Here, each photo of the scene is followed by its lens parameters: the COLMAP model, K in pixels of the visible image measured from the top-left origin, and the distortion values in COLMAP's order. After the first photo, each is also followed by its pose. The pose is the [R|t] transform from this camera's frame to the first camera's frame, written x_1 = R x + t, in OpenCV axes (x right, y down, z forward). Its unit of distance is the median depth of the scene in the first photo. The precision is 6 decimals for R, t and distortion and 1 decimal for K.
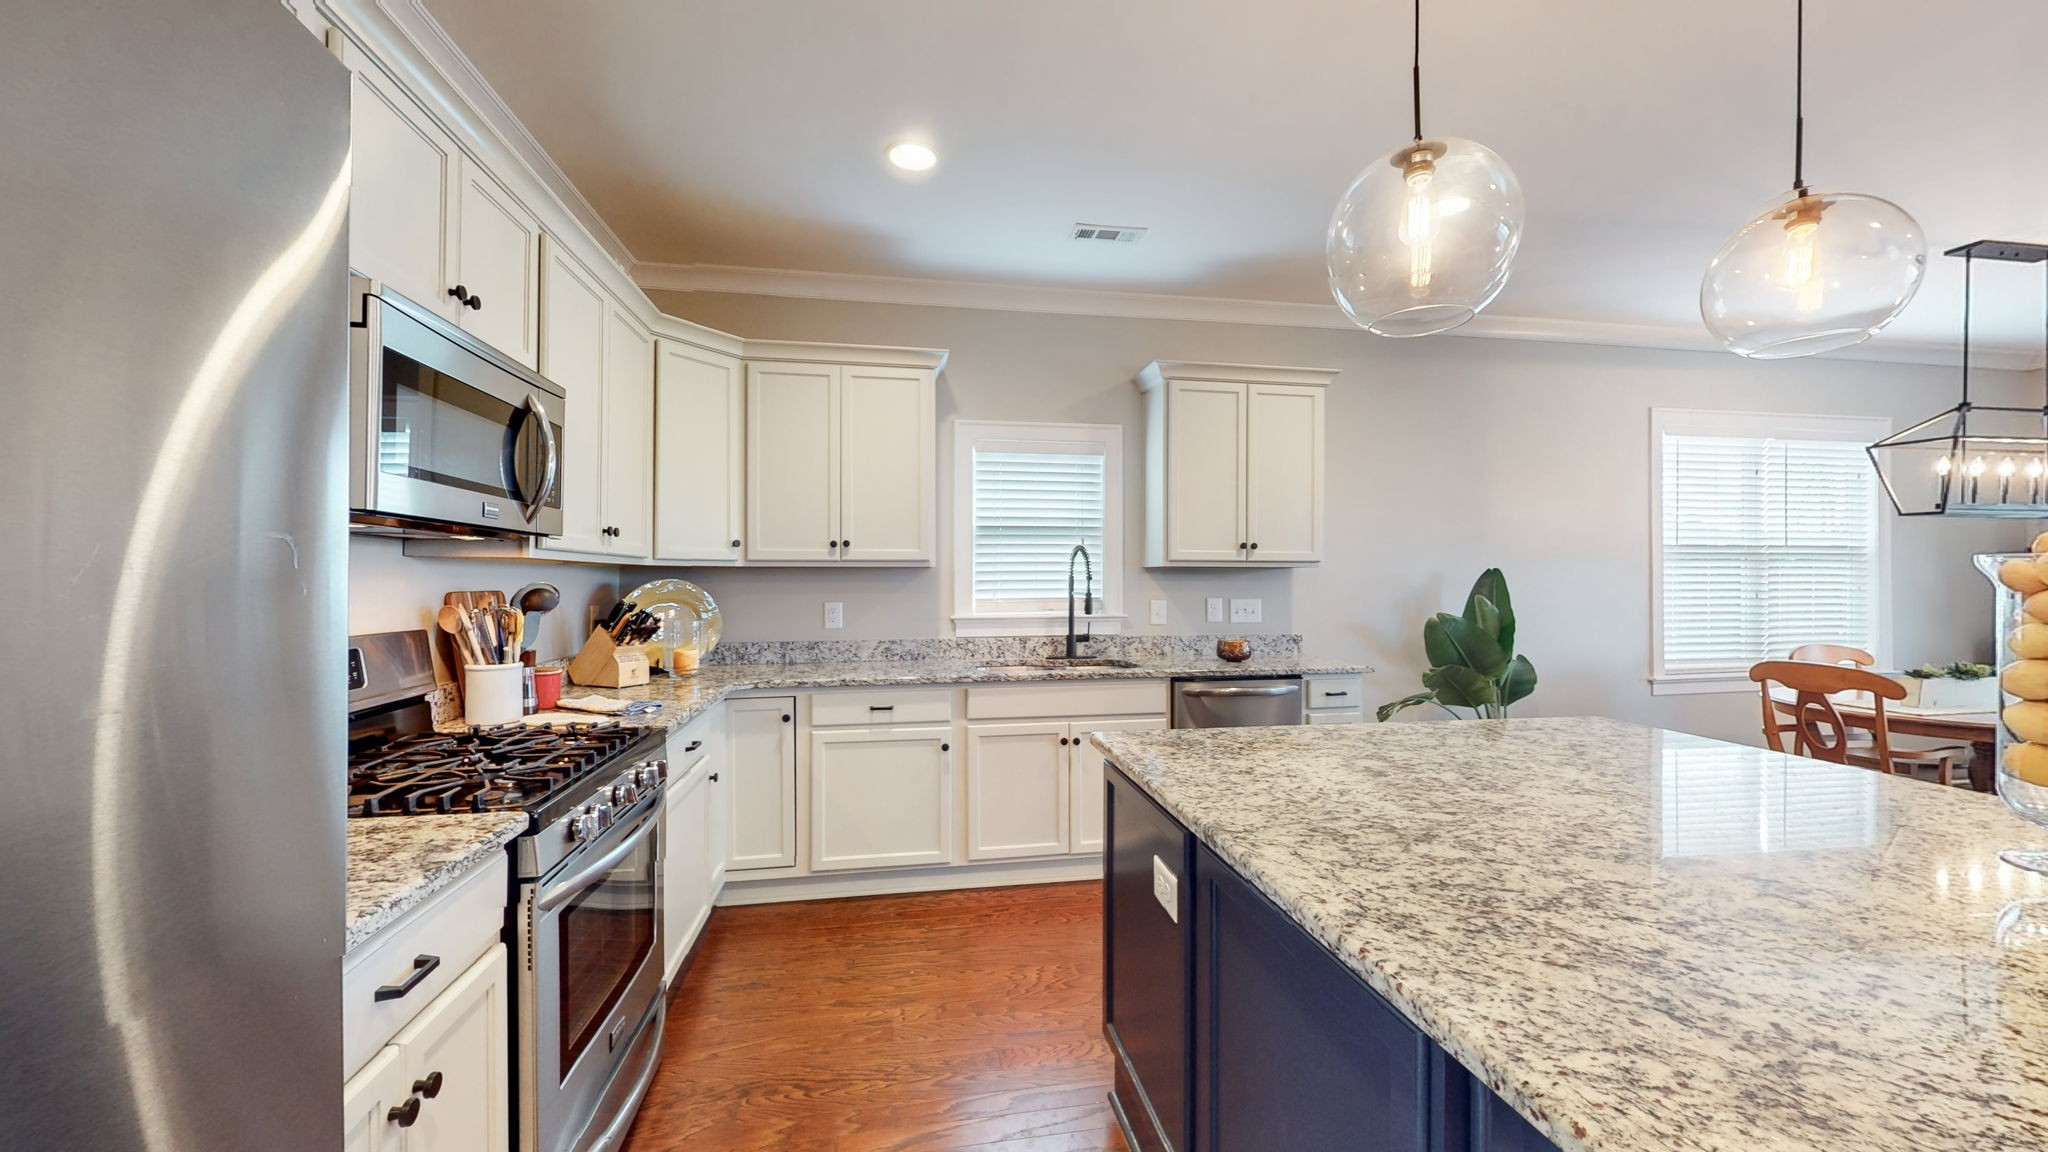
lens RADIAL K [[753.9, 0, 1030.3], [0, 753.9, 581.7], [0, 0, 1]] dist [0.000526, 0.000324]
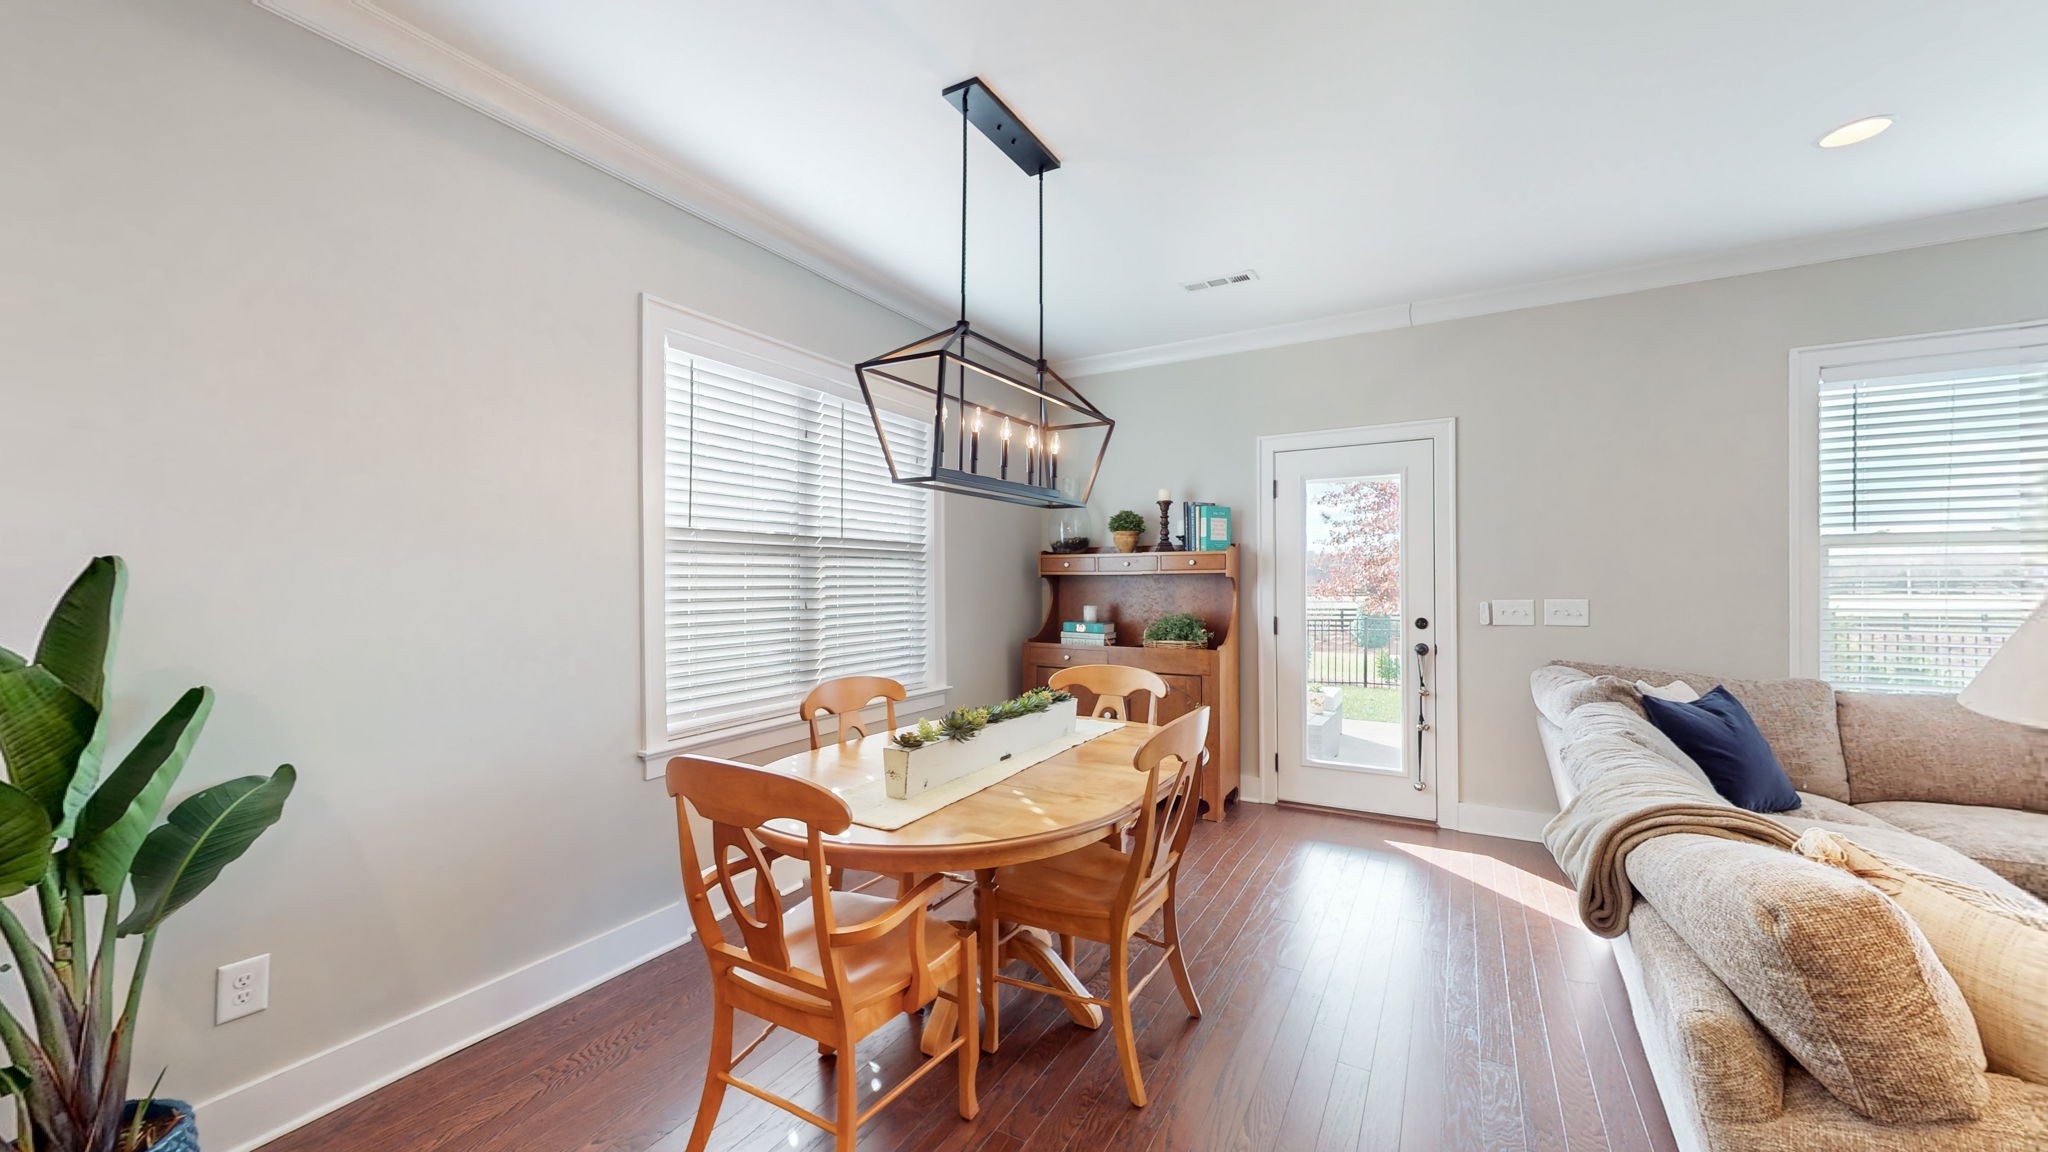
lens RADIAL K [[753.9, 0, 1030.3], [0, 753.9, 581.7], [0, 0, 1]] dist [0.000526, 0.000324]
pose [[0.633336, -0.004976, 0.773861, 0.656029], [0.008088, 0.999967, -0.000190, -0.002529], [-0.773835, 0.006379, 0.633356, 0.459475]]
